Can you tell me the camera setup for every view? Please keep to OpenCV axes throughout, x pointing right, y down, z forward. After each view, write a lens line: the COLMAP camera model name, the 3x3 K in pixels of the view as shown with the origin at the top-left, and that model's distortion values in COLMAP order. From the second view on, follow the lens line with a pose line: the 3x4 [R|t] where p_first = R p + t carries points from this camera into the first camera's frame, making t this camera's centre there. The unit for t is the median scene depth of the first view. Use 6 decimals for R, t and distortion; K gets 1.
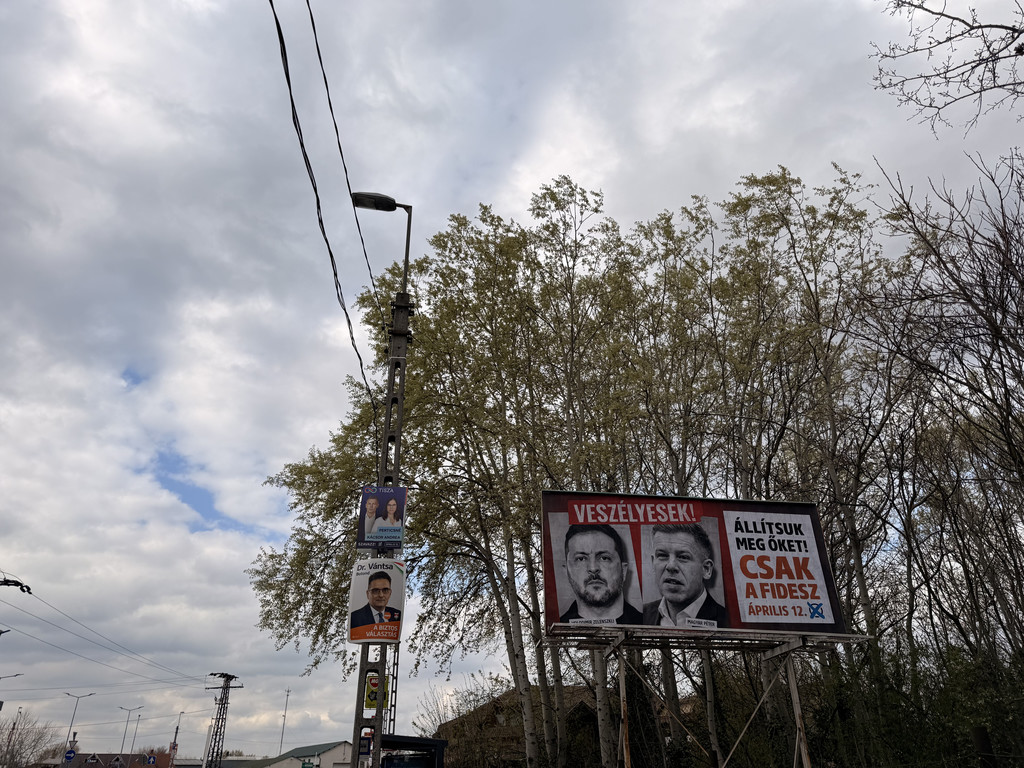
lens RADIAL K [[716.8, 0, 510.2], [0, 716.8, 388.1], [0, 0, 1]] dist [0.063848, -0.072199]
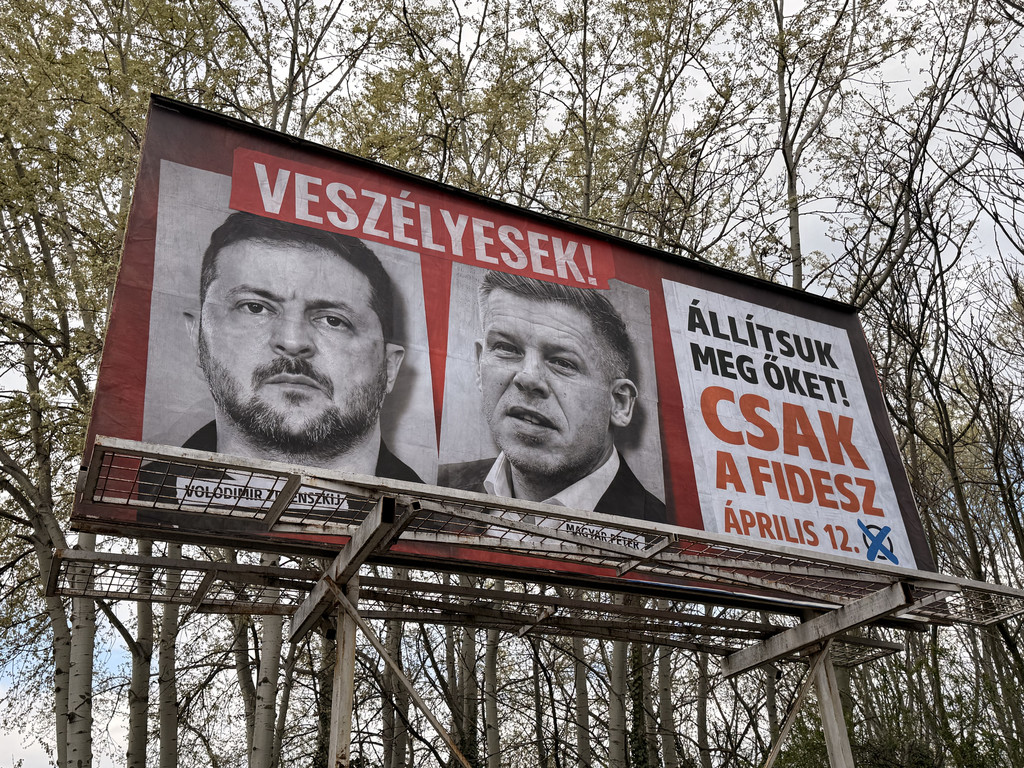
lens RADIAL K [[947.4, 0, 511.6], [0, 947.4, 364.5], [0, 0, 1]] dist [0.052786, 0.000000]
pose [[0.940104, 0.142468, 0.309689, 0.078001], [-0.124666, 0.989234, -0.076642, 0.273063], [-0.317274, 0.033444, 0.947744, 0.580718]]
